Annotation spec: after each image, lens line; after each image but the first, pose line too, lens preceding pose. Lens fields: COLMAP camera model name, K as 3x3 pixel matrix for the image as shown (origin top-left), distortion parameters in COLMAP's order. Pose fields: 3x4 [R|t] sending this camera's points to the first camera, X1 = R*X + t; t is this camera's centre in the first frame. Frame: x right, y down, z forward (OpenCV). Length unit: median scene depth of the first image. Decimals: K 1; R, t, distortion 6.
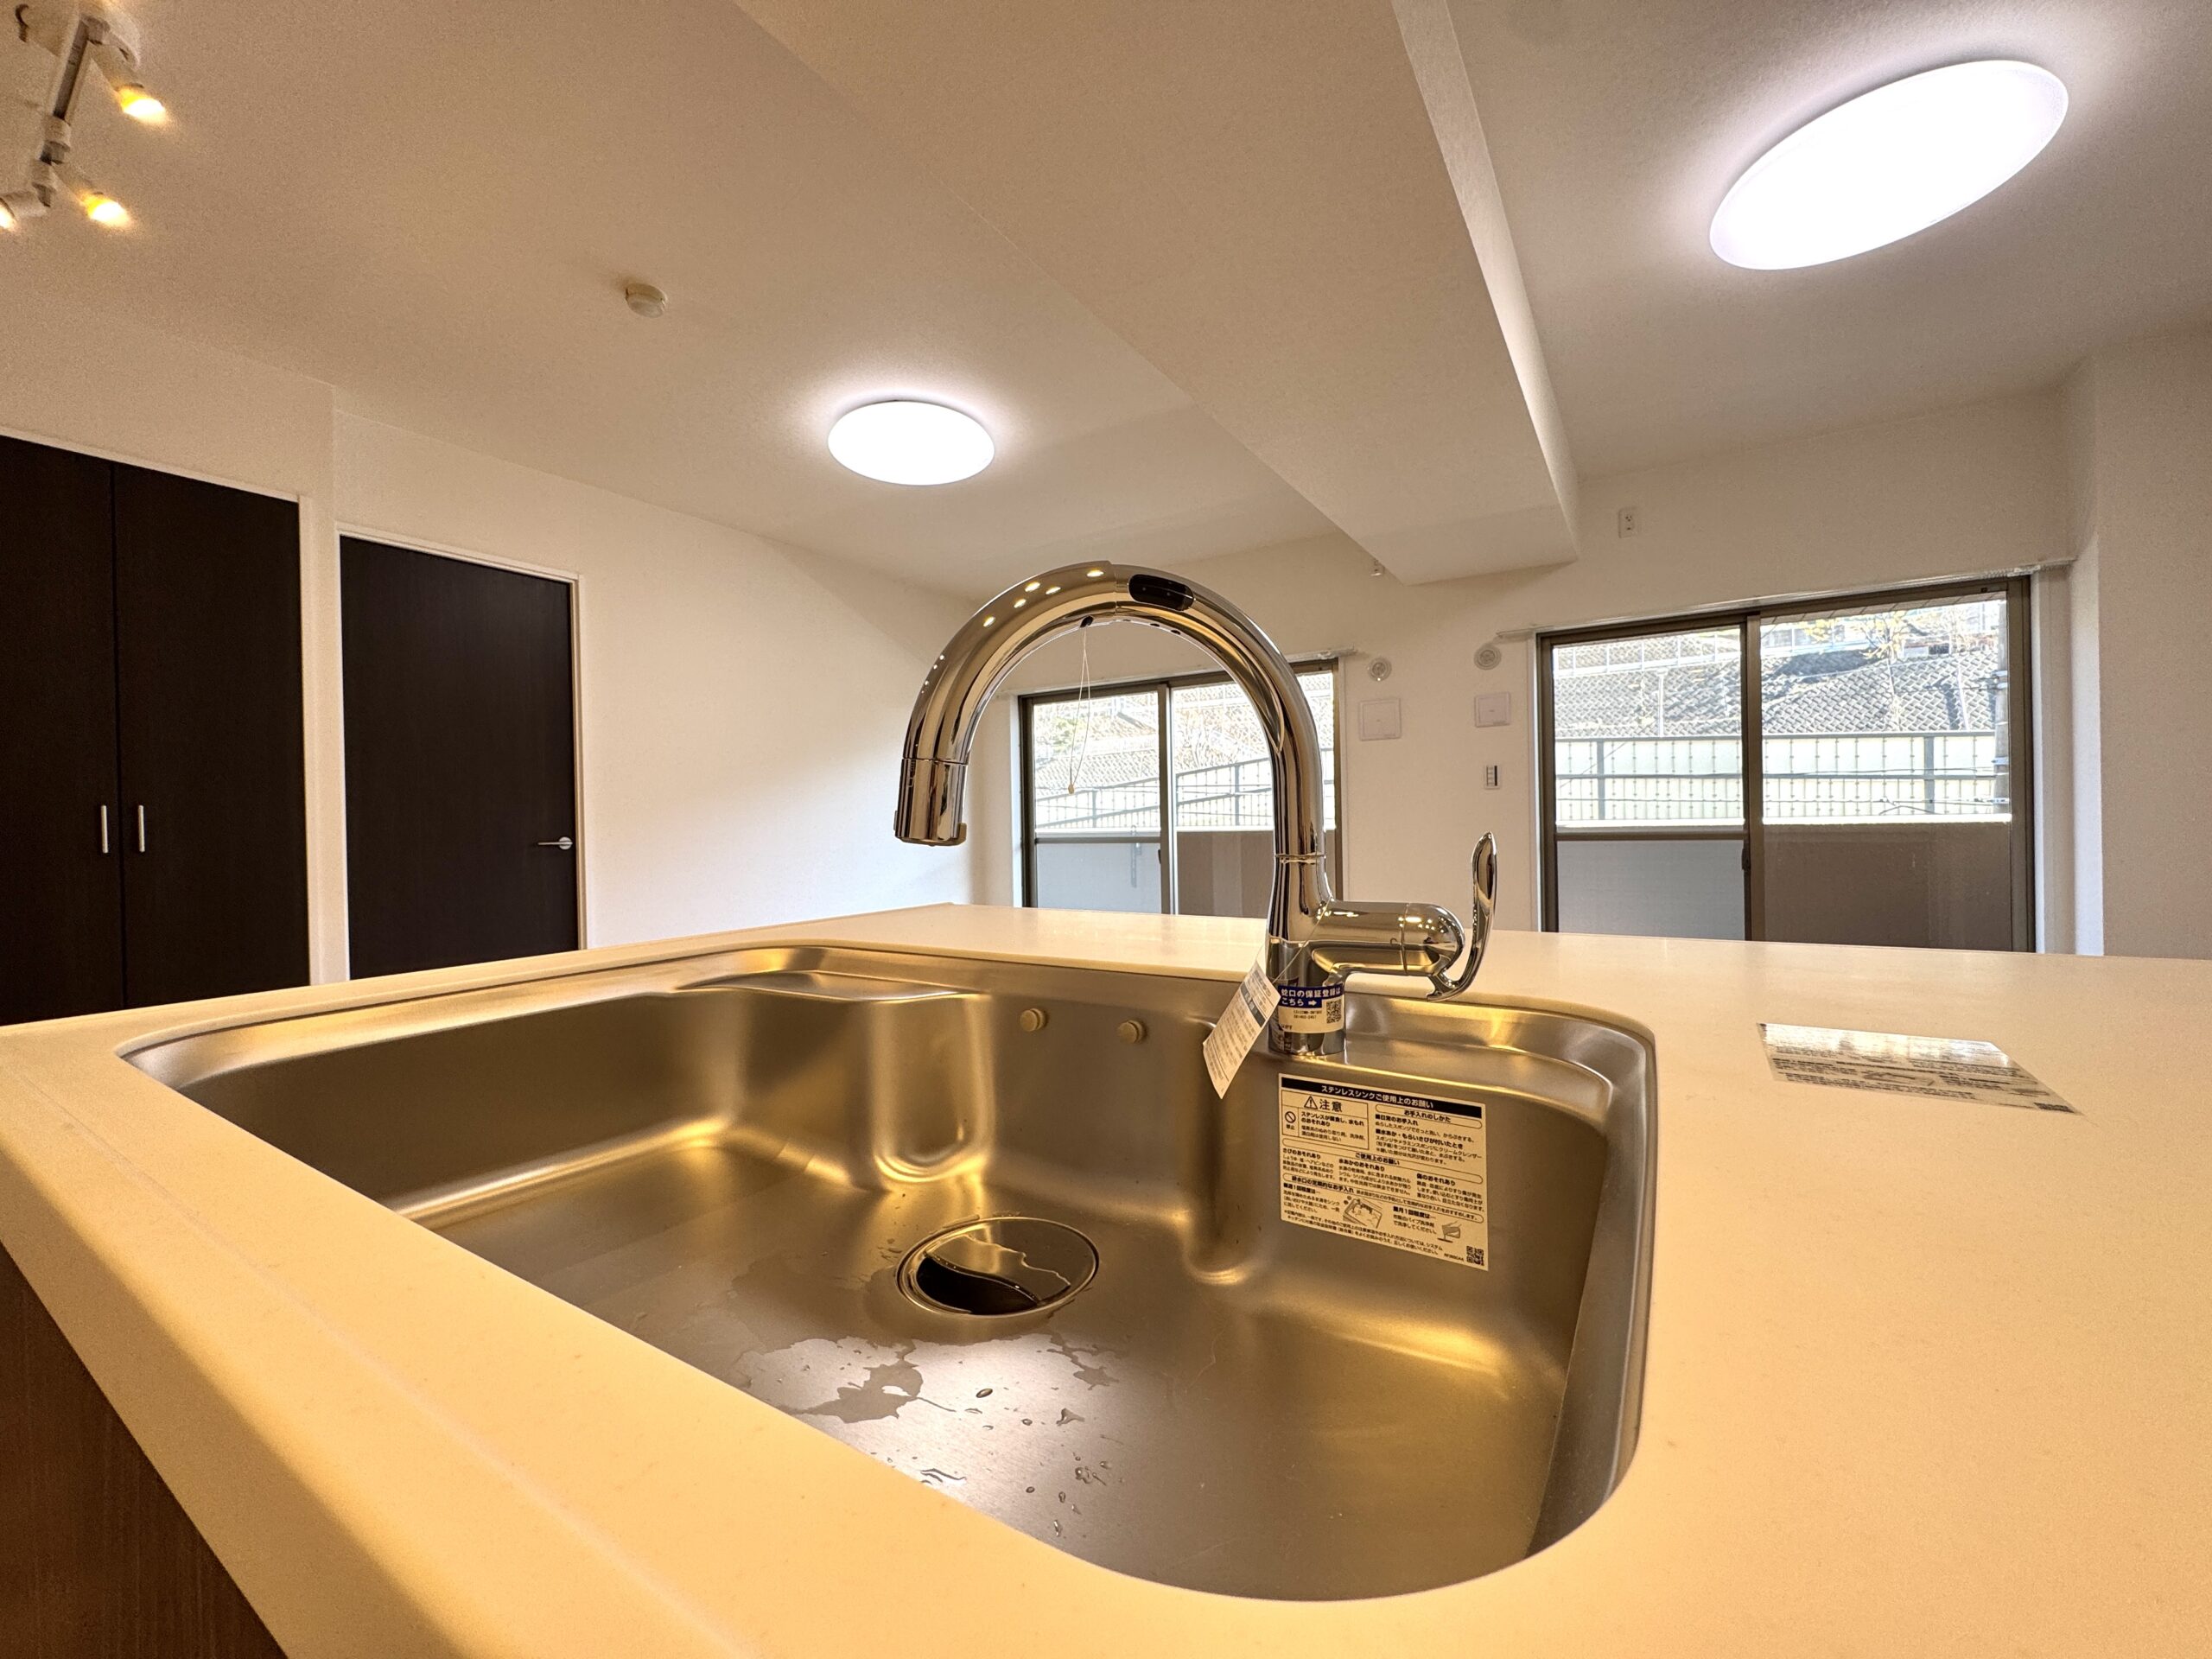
lens RADIAL K [[882.3, 0, 1107.2], [0, 882.3, 827.3], [0, 0, 1]] dist [-0.002003, 0.000257]
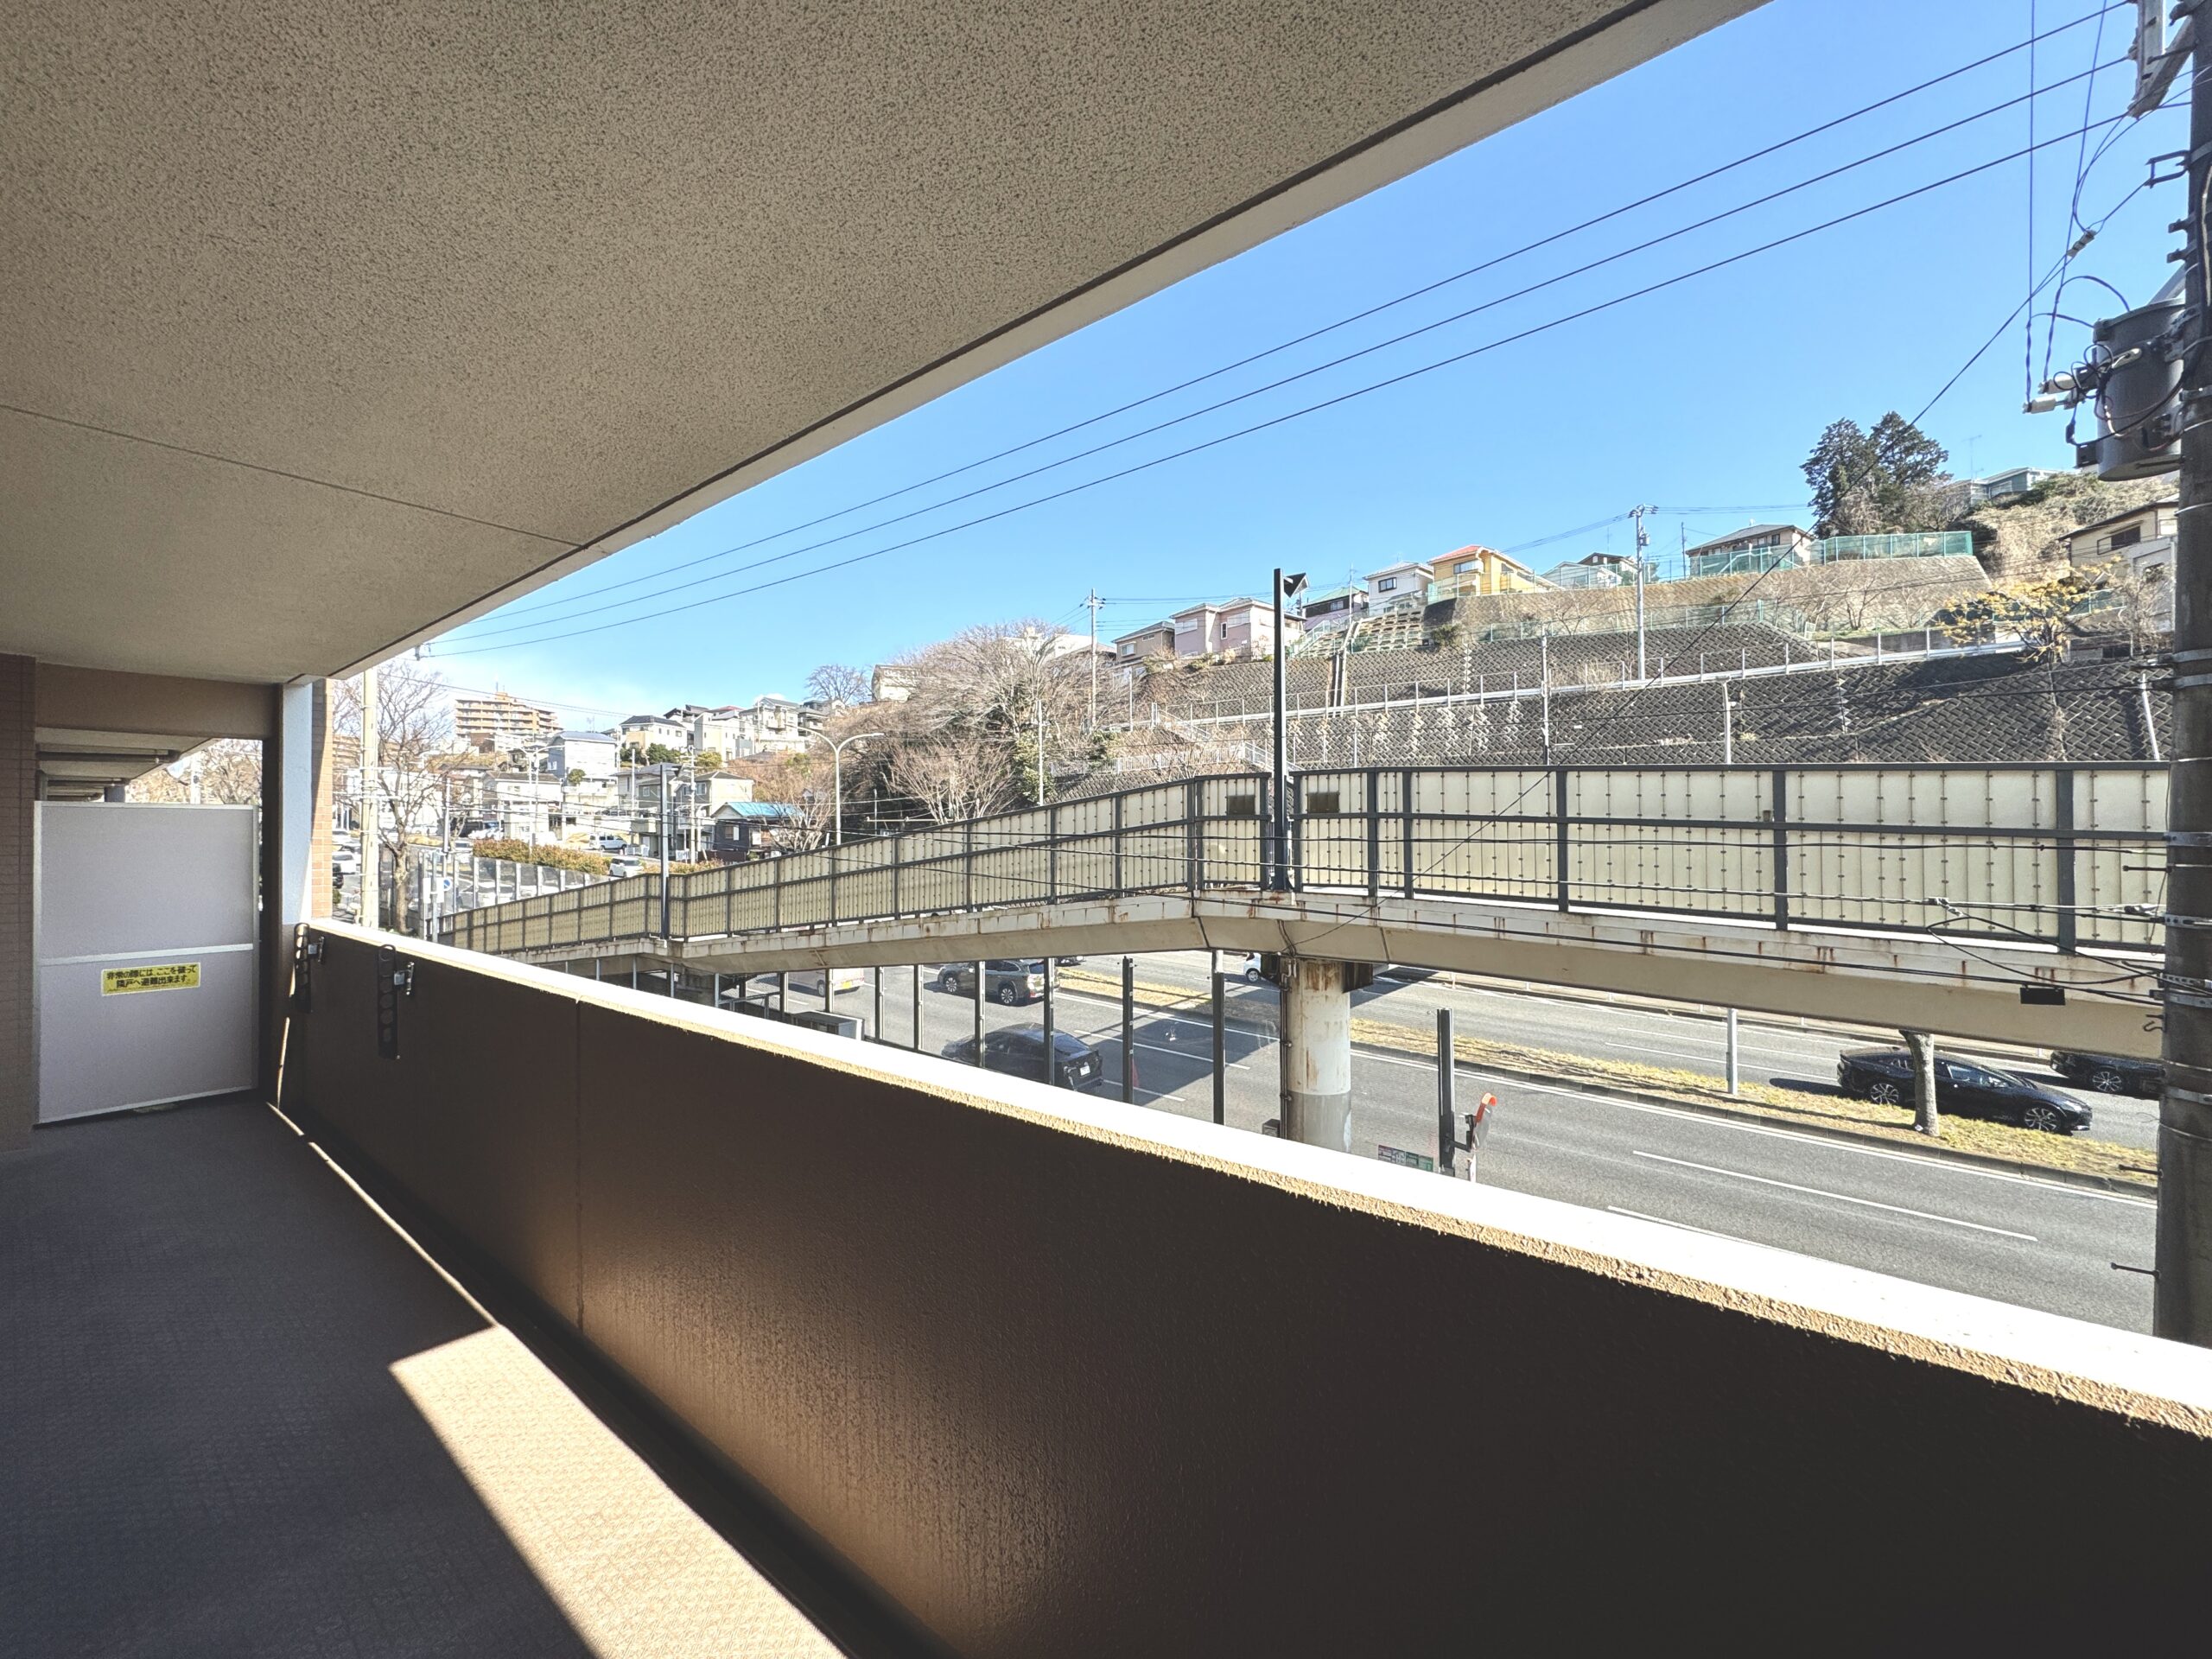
lens RADIAL K [[882.3, 0, 1106.8], [0, 882.3, 831.2], [0, 0, 1]] dist [-0.002003, 0.000257]
pose [[0.994690, 0.010977, -0.102328, 1.033664], [-0.012163, 0.999866, -0.010972, -0.141817], [0.102194, 0.012159, 0.994690, 0.970284]]
